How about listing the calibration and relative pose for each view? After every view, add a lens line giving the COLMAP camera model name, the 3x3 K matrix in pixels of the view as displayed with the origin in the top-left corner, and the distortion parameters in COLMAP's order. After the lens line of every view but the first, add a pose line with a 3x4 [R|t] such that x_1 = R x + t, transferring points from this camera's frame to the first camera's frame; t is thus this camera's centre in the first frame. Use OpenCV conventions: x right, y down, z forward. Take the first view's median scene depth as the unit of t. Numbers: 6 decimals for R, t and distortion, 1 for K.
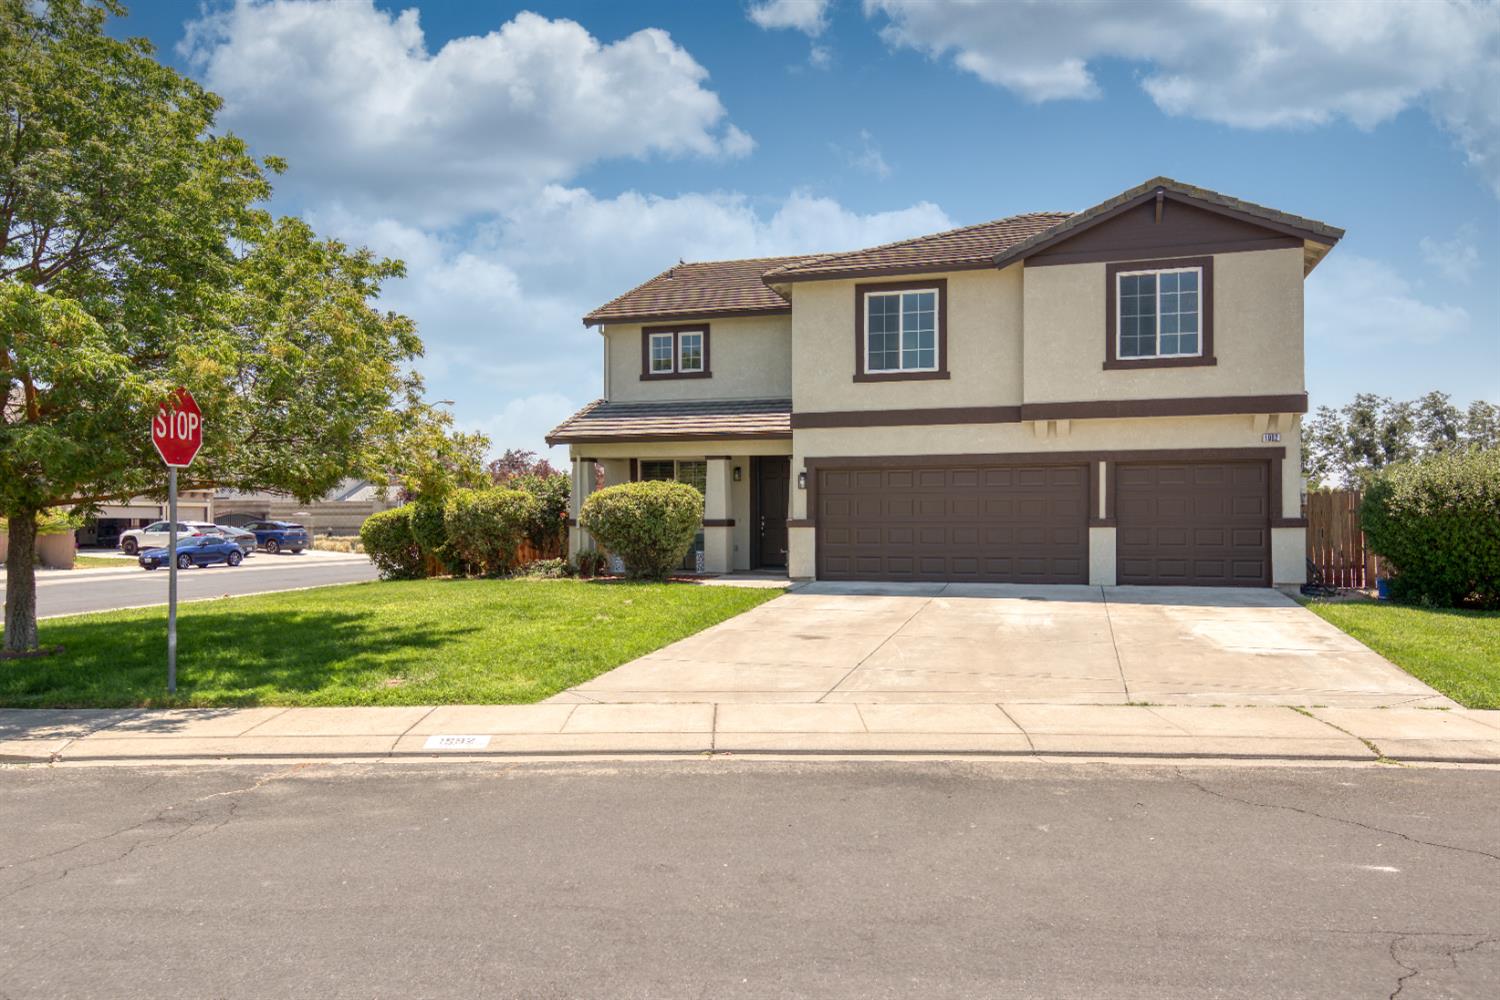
lens RADIAL K [[1062.4, 0, 750.0], [0, 1062.4, 500.0], [0, 0, 1]] dist [0.027712, 0.001093]
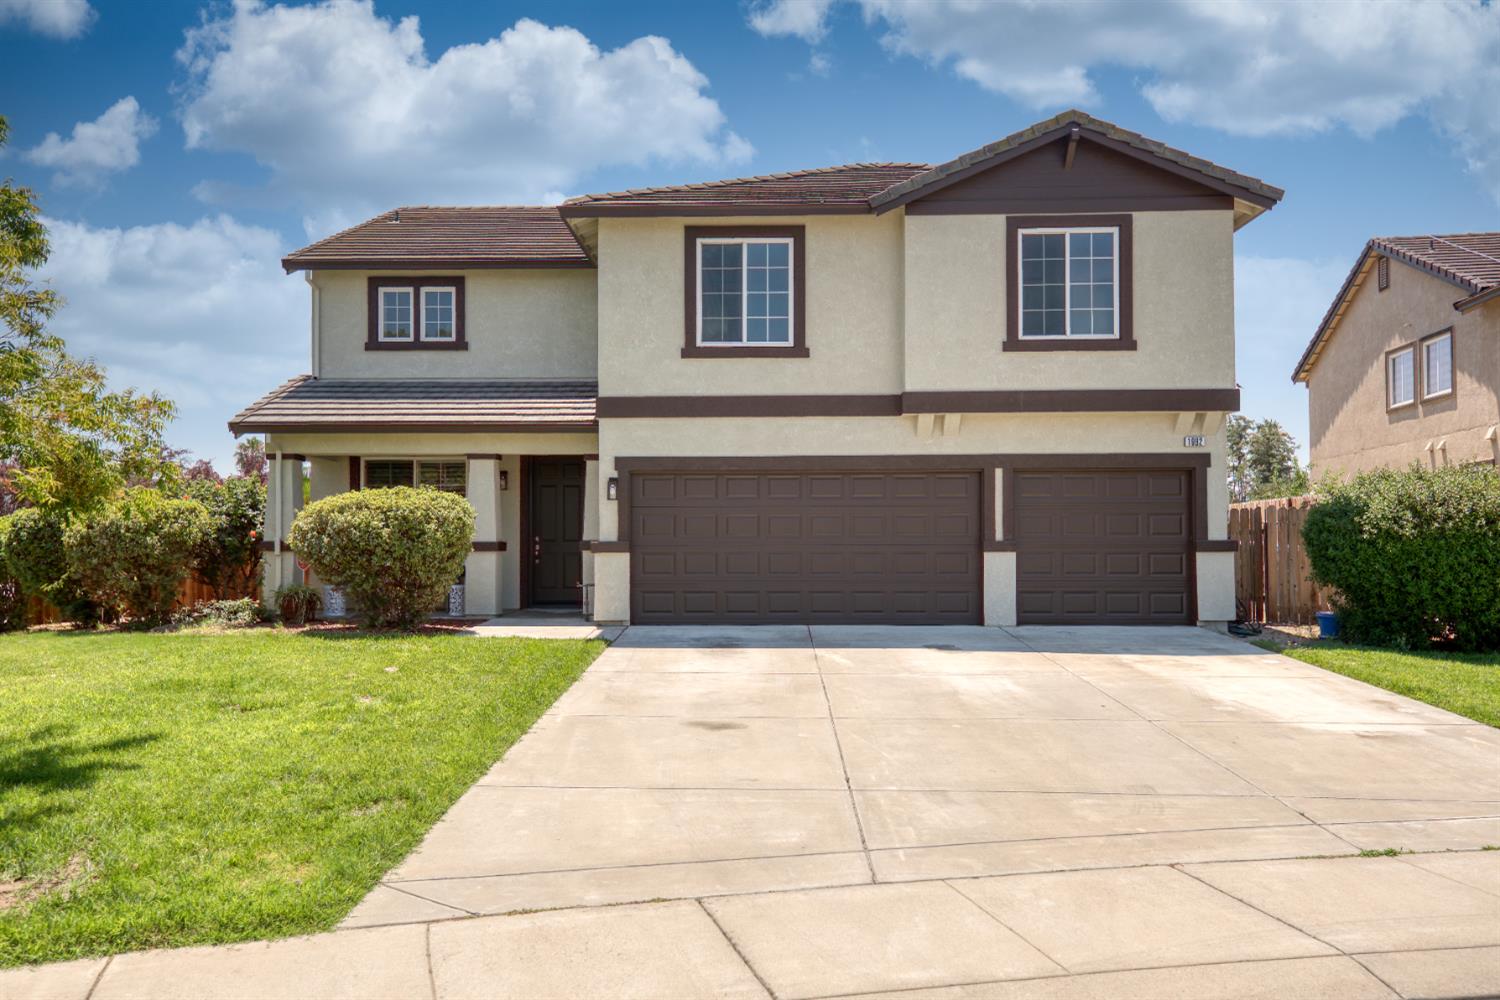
lens RADIAL K [[1222.4, 0, 750.0], [0, 1222.4, 500.0], [0, 0, 1]] dist [0.044868, 0.004420]
pose [[0.971392, 0.007759, 0.237355, -0.061548], [-0.004342, 0.999879, -0.014915, 0.001768], [-0.237442, 0.013458, 0.971309, 0.164849]]
